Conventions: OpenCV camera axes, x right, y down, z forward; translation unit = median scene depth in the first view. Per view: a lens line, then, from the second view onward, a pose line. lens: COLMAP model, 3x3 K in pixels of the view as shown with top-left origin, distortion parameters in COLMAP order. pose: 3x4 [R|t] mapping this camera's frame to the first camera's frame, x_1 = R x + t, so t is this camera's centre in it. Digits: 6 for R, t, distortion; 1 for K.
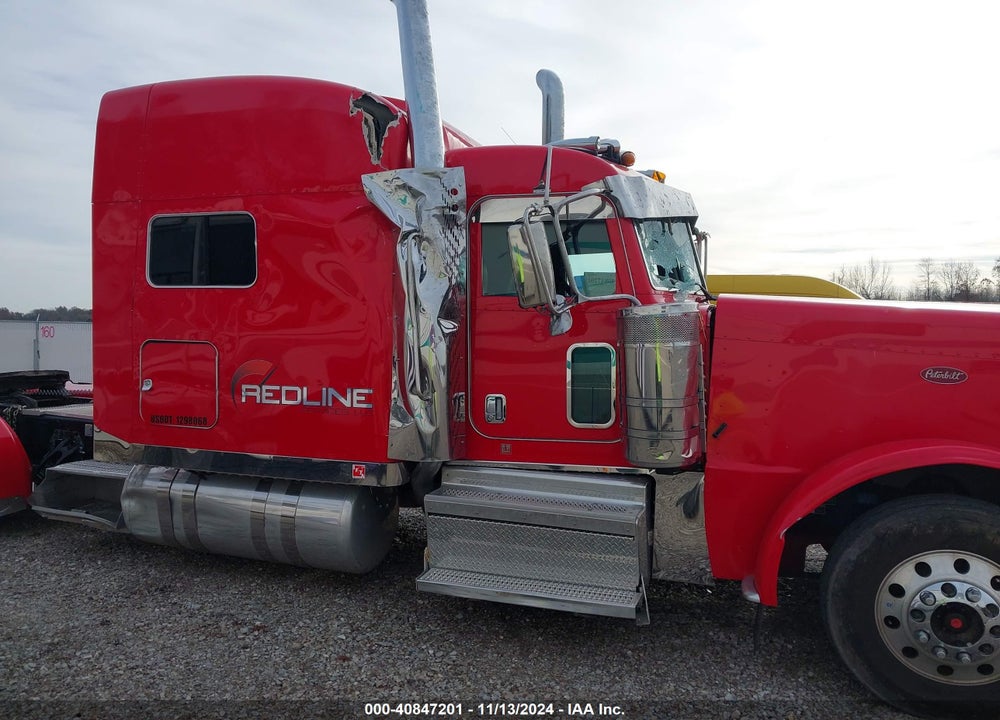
lens RADIAL K [[783.8, 0, 500.0], [0, 783.8, 360.0], [0, 0, 1]] dist [0.006096, -0.004290]
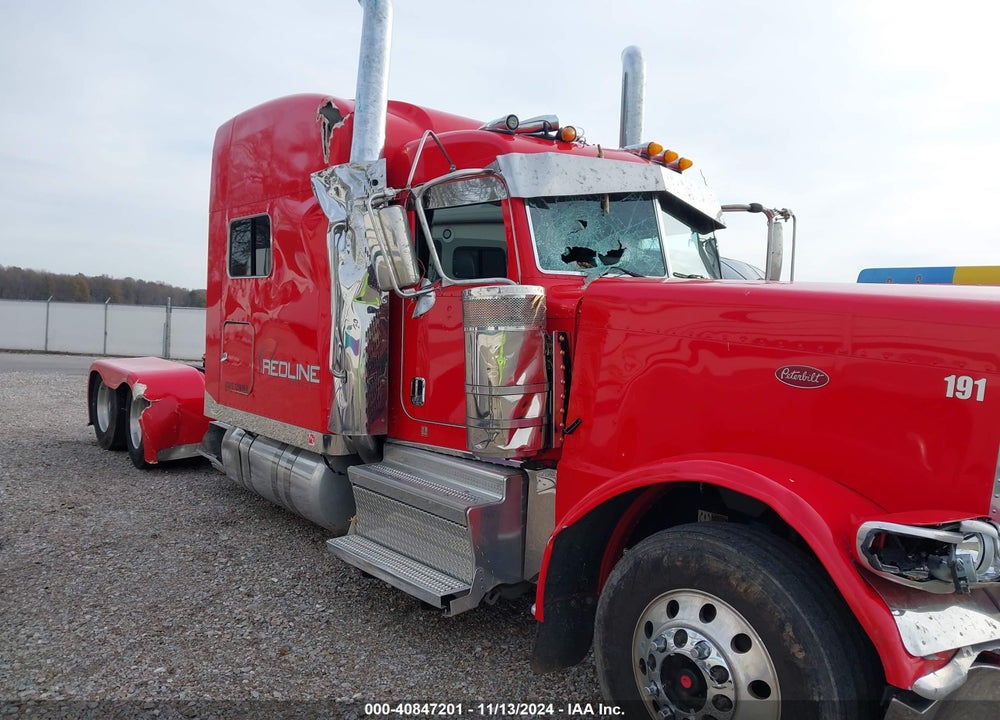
lens RADIAL K [[793.5, 0, 477.7], [0, 793.5, 361.6], [0, 0, 1]] dist [-0.030495, -0.001965]
pose [[0.857385, 0.042337, -0.512931, 0.620515], [-0.042057, 0.999041, 0.012160, 0.007992], [0.512954, 0.011146, 0.858344, 0.156300]]
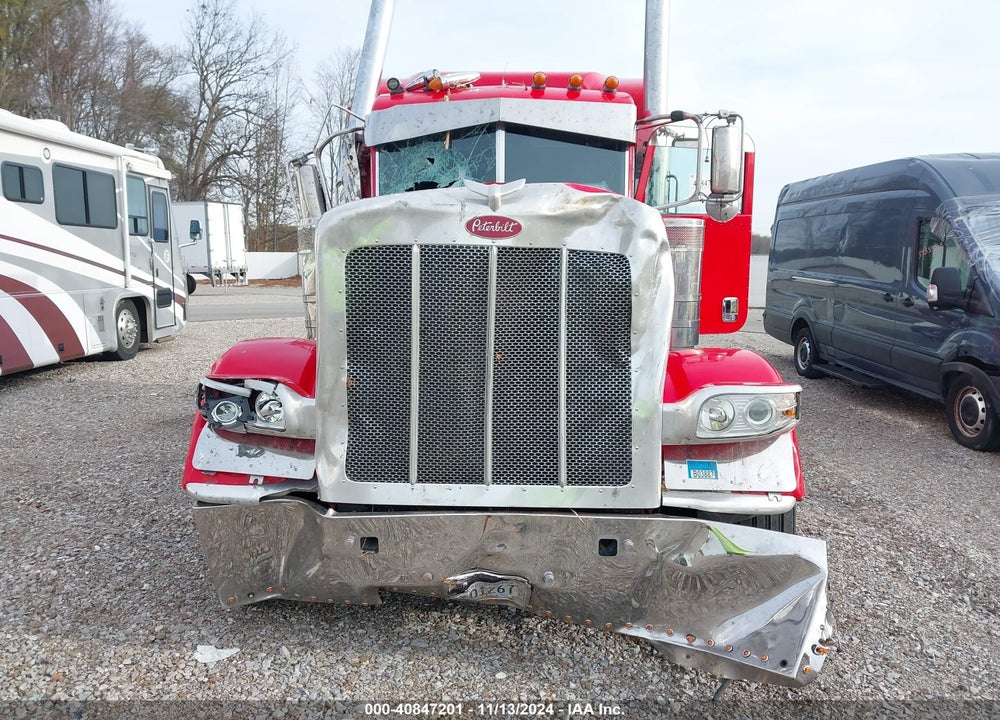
lens RADIAL K [[783.2, 0, 499.6], [0, 783.2, 368.9], [0, 0, 1]] dist [0.006104, -0.007595]
pose [[0.350217, 0.116983, -0.929335, 1.383520], [-0.025294, 0.992990, 0.115464, 0.011813], [0.936327, -0.016931, 0.350721, 0.762440]]
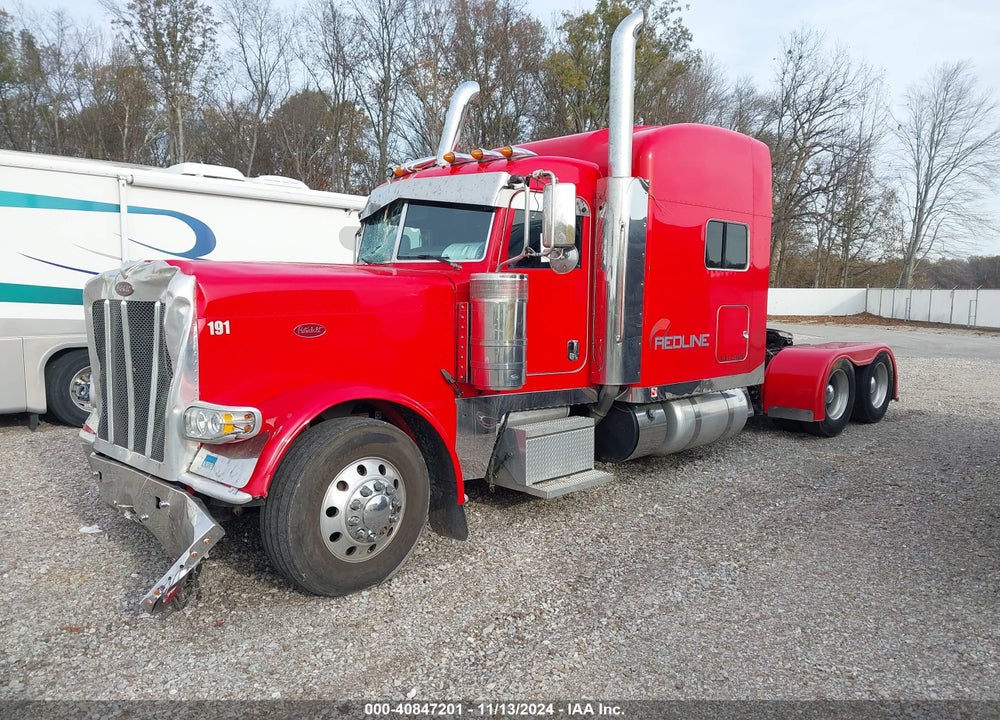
lens RADIAL K [[783.8, 0, 500.0], [0, 783.8, 360.0], [0, 0, 1]] dist [0.006096, -0.004290]
pose [[-0.377373, 0.064330, -0.923824, 1.564327], [-0.037858, 0.995679, 0.084798, -0.045116], [0.925287, 0.066974, -0.373306, 1.899200]]
